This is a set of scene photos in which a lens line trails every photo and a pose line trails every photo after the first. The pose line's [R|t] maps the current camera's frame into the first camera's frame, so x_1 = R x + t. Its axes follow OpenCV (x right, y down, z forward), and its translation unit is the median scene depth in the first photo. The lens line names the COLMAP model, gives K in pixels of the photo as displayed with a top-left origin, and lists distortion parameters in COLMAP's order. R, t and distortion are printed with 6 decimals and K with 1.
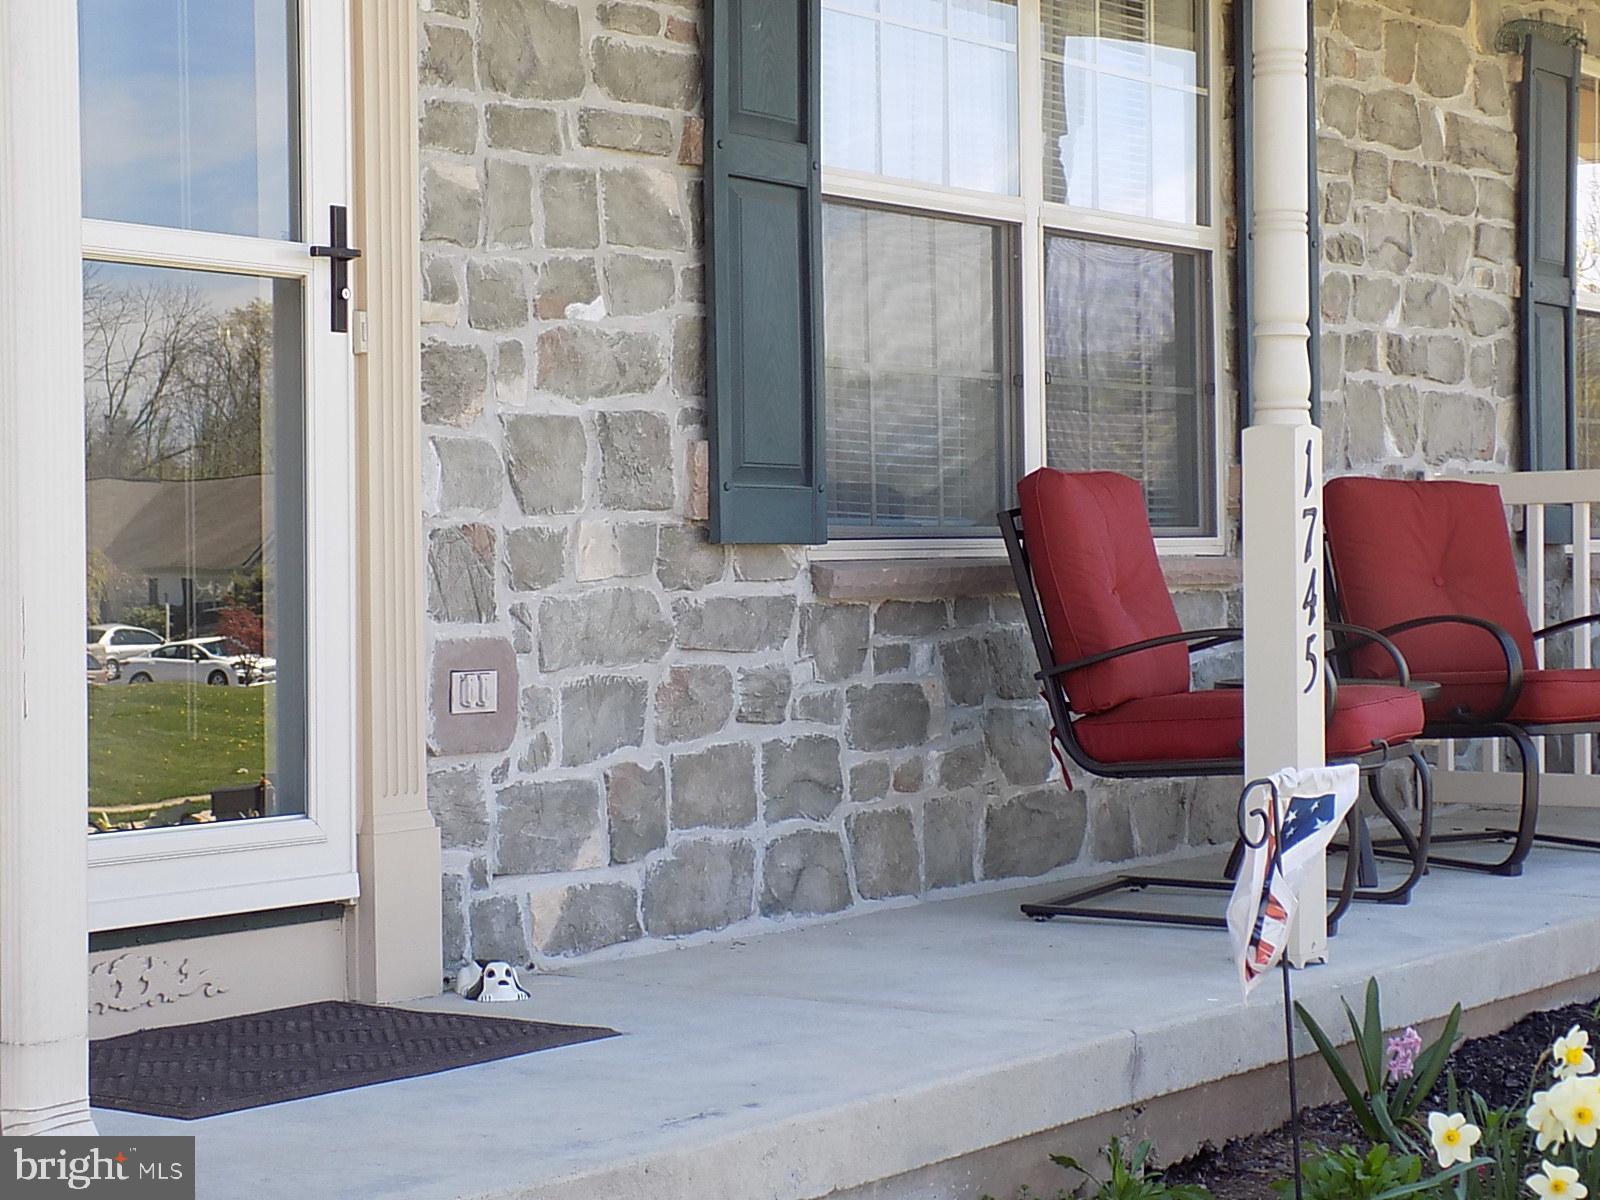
lens RADIAL K [[3213.3, 0, 827.5], [0, 3213.3, 536.3], [0, 0, 1]] dist [0.091692, 0.000000]
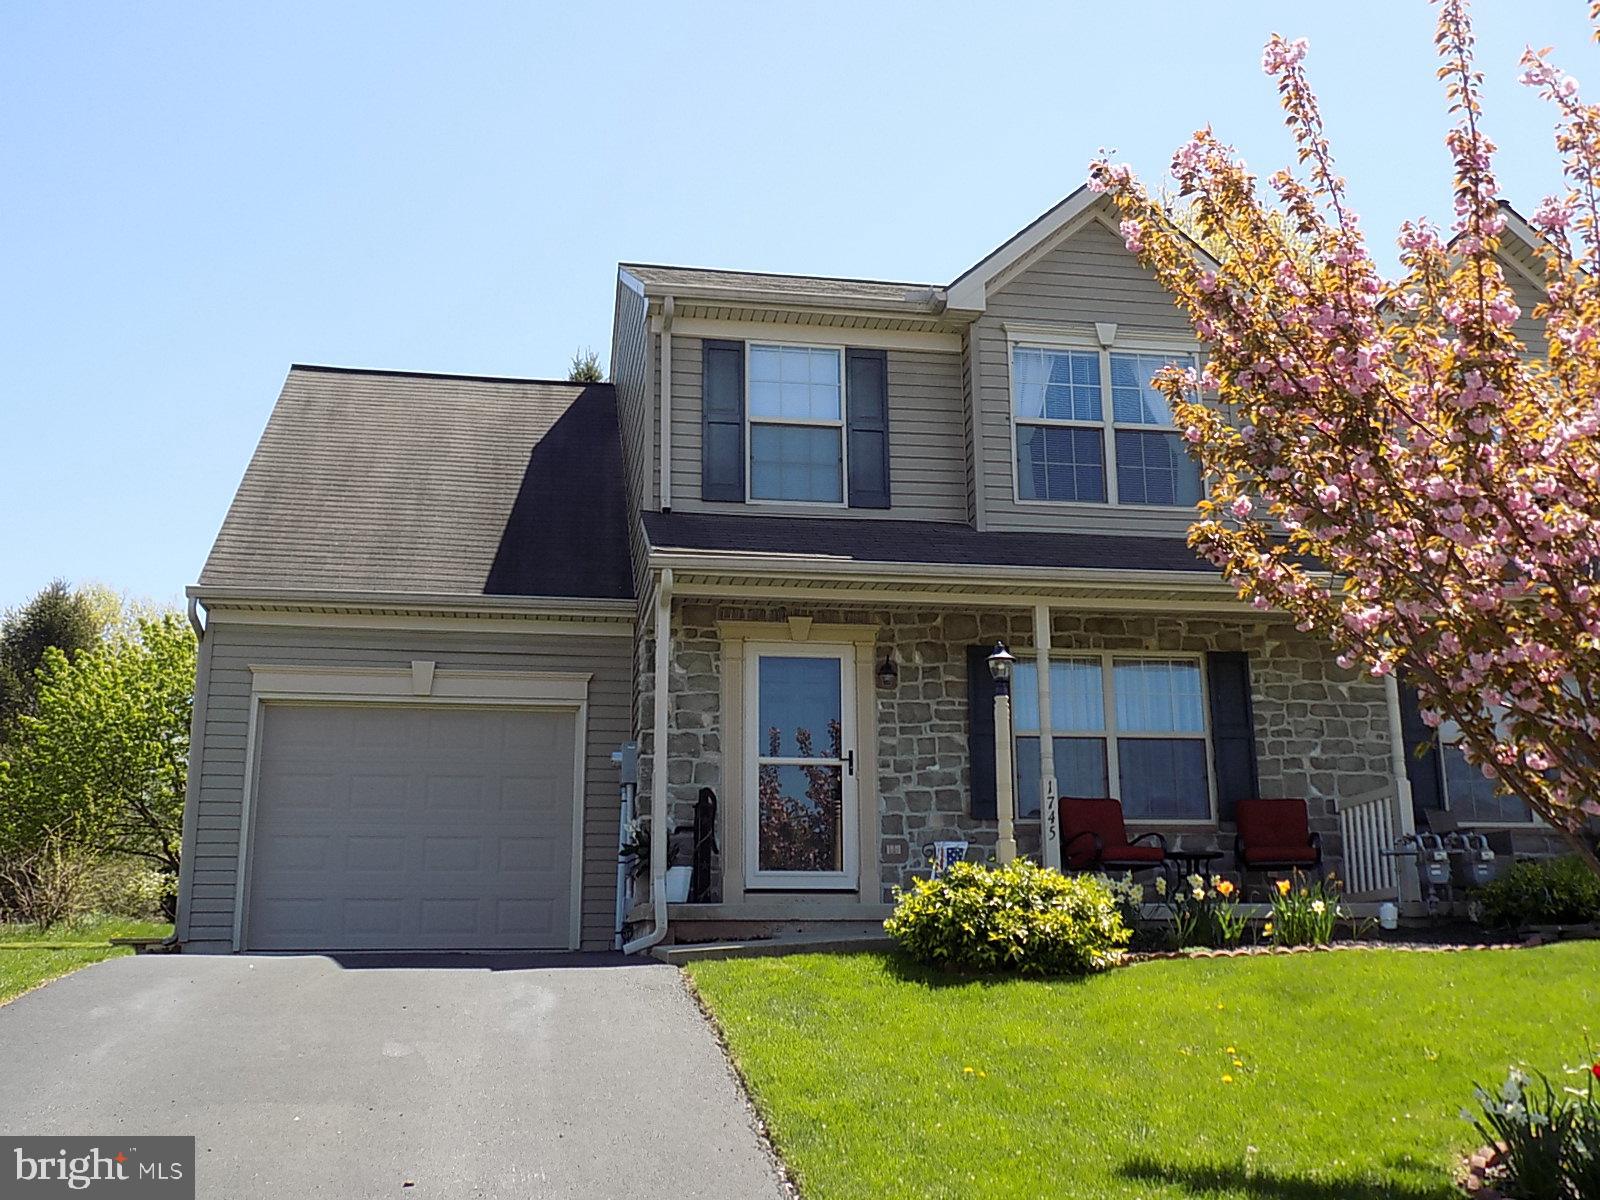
lens RADIAL K [[1639.6, 0, 824.1], [0, 1639.6, 586.0], [0, 0, 1]] dist [-0.021854, 0.000000]
pose [[0.708090, -0.173418, -0.684496, 1.448894], [0.010152, 0.971773, -0.235697, 0.225513], [0.706049, 0.159946, 0.689864, -0.754972]]
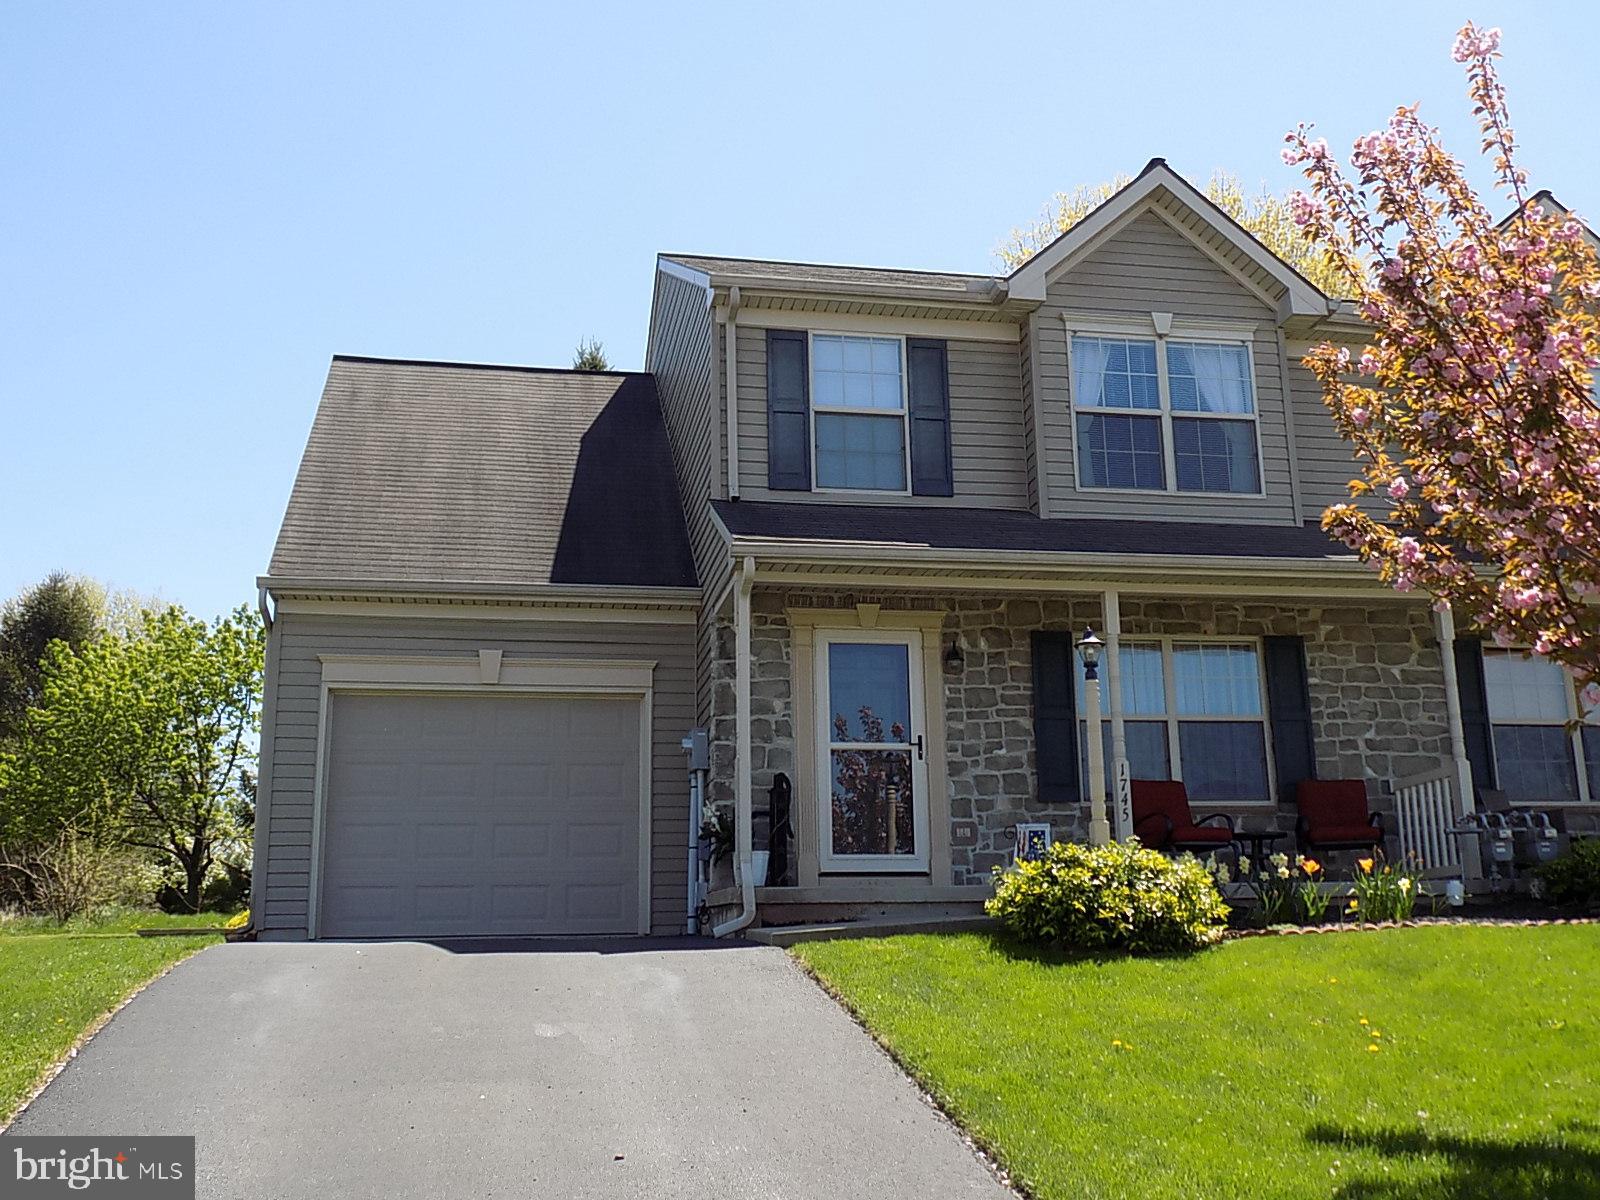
lens RADIAL K [[1639.6, 0, 819.7], [0, 1639.6, 582.1], [0, 0, 1]] dist [-0.021854, 0.000000]
pose [[0.718590, -0.173922, -0.673335, 1.366340], [0.019440, 0.972868, -0.230545, 0.230756], [0.695162, 0.152578, 0.702474, -0.874158]]
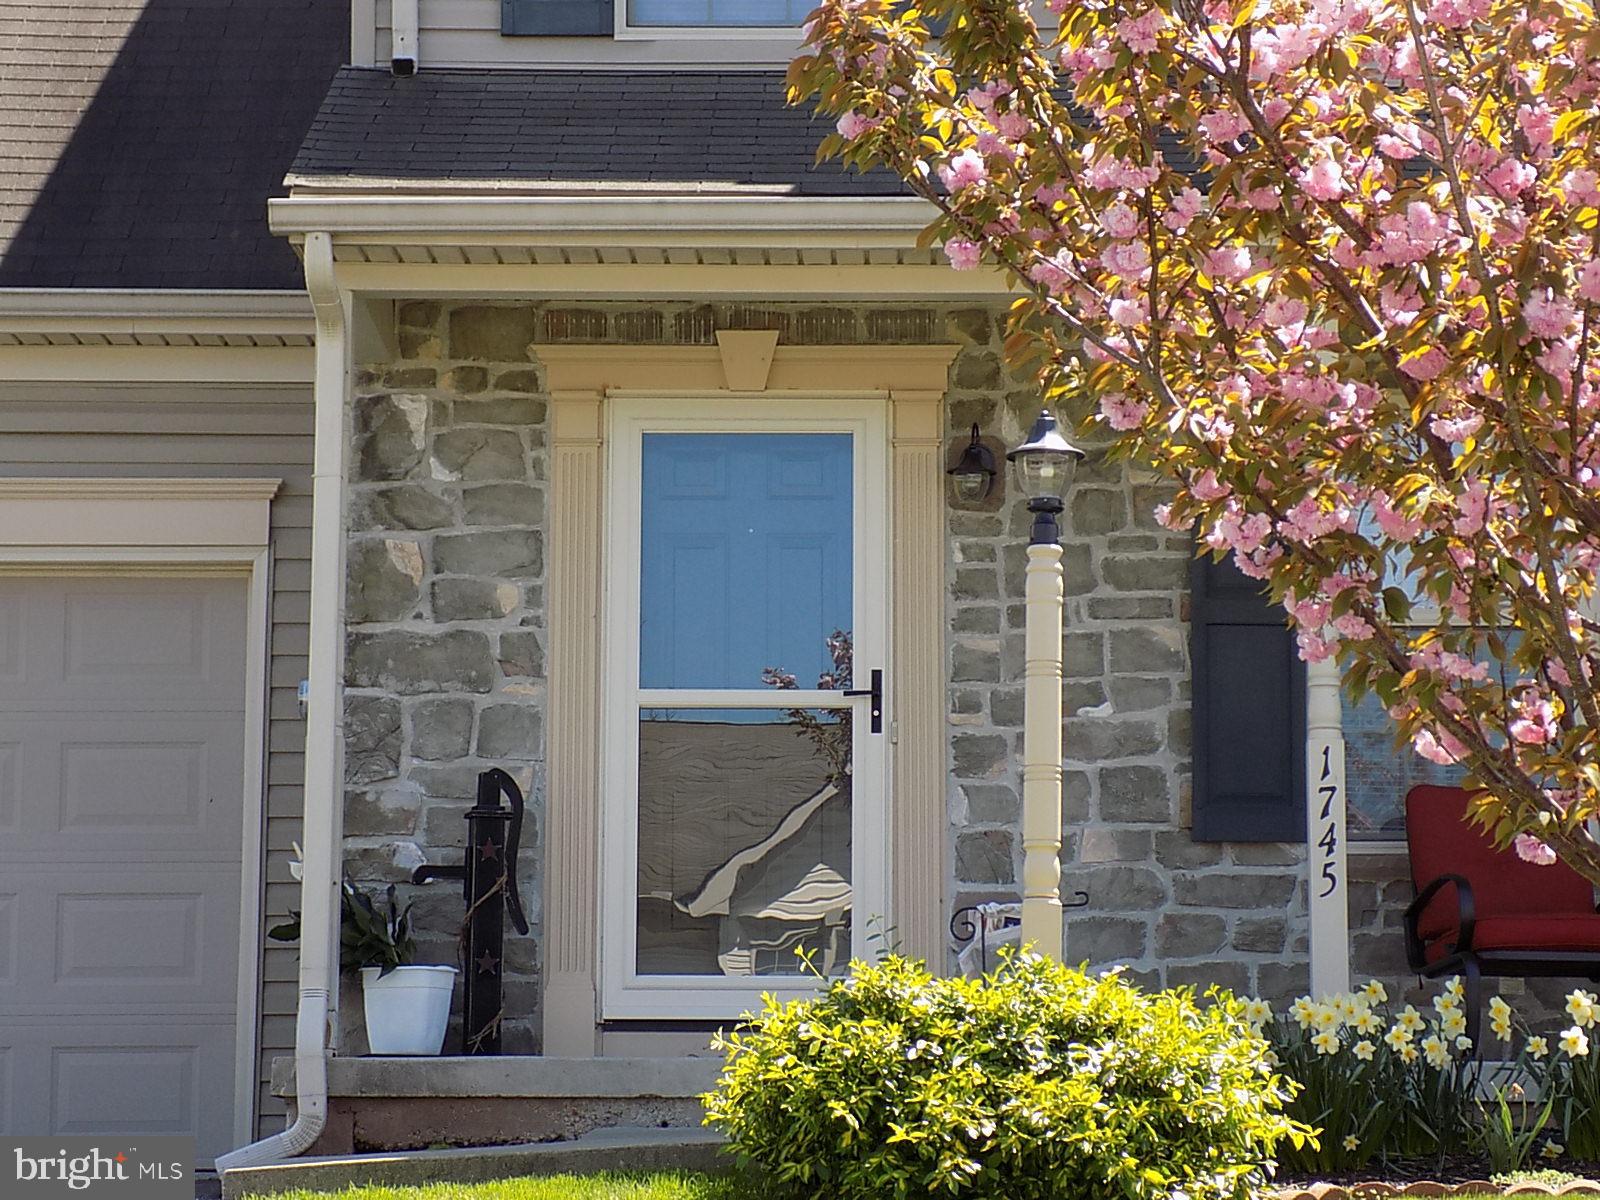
lens RADIAL K [[5004.5, 0, 885.9], [0, 5004.5, 510.5], [0, 0, 1]] dist [0.193426, 0.000000]
pose [[0.572822, -0.128018, -0.809621, 2.099334], [-0.000670, 0.987655, -0.156643, 0.252136], [0.819679, 0.090271, 0.565665, -0.663679]]
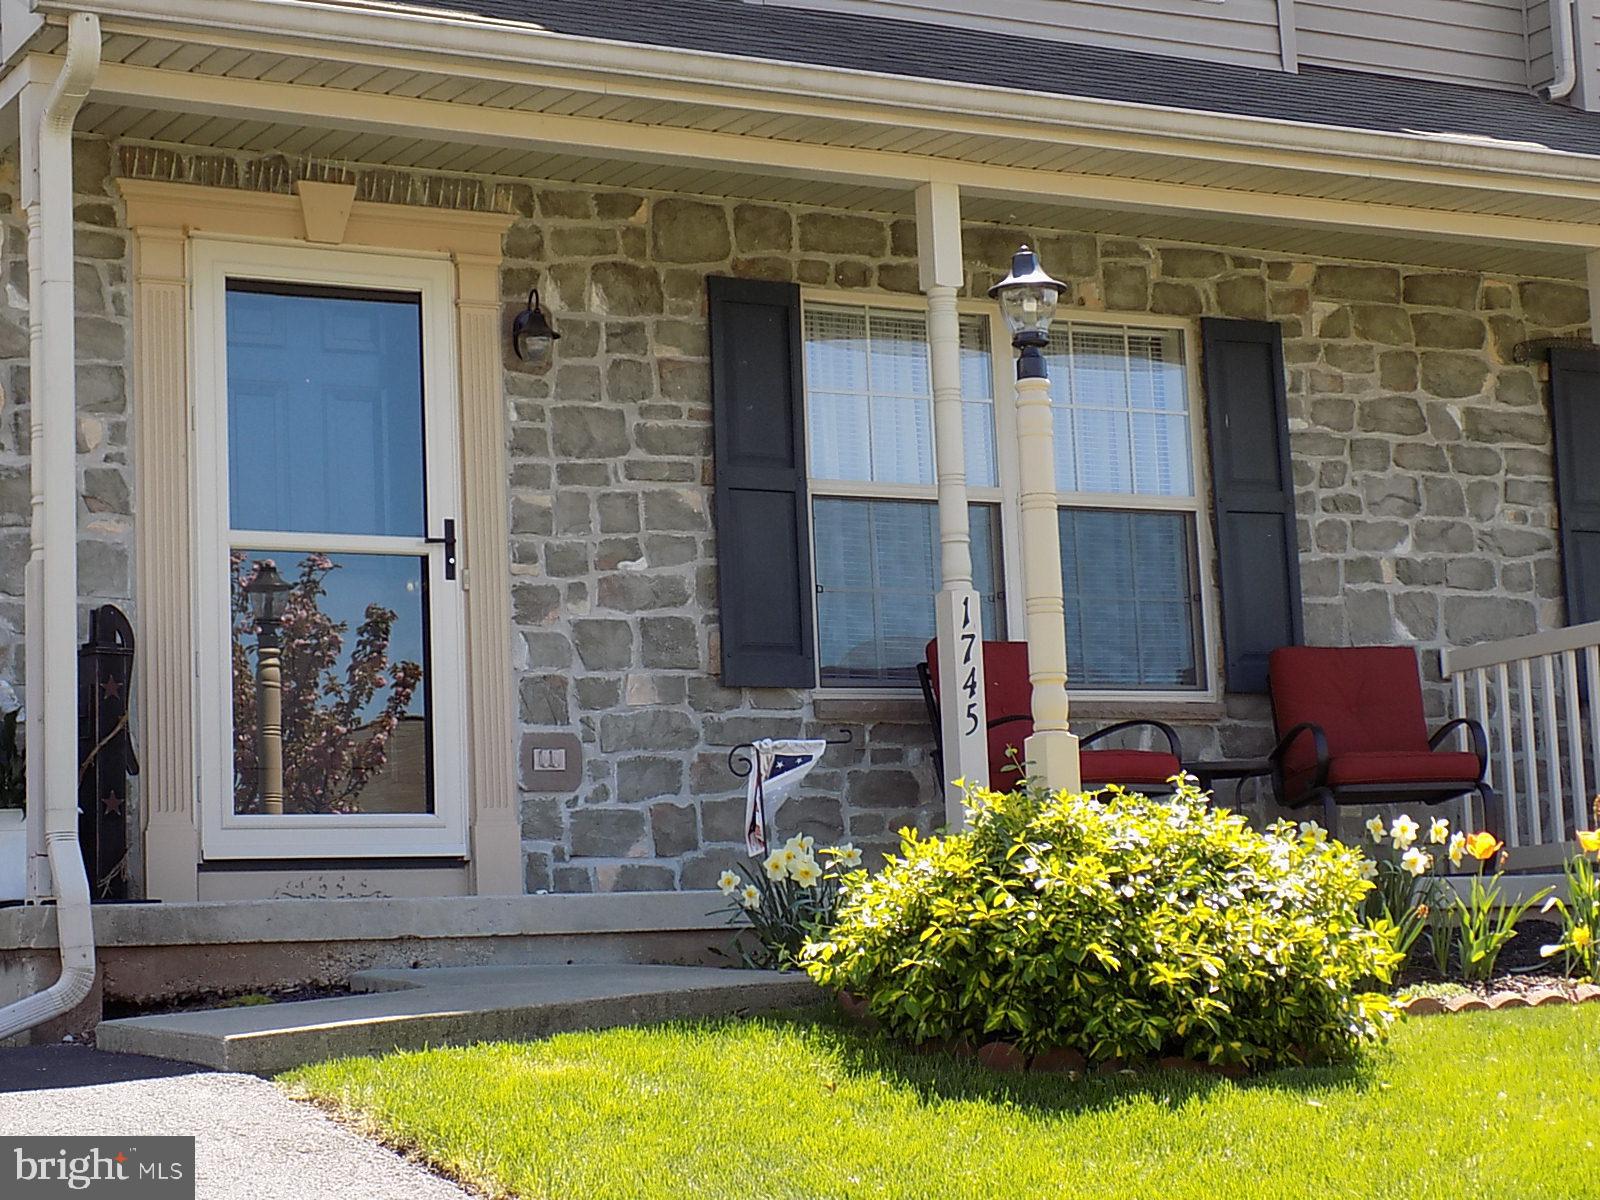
lens RADIAL K [[3213.3, 0, 843.3], [0, 3213.3, 542.7], [0, 0, 1]] dist [0.091692, 0.000000]
pose [[0.903462, -0.095005, -0.418009, 0.831642], [0.040574, 0.989706, -0.137246, 0.182446], [0.426745, 0.107036, 0.898016, -0.656414]]
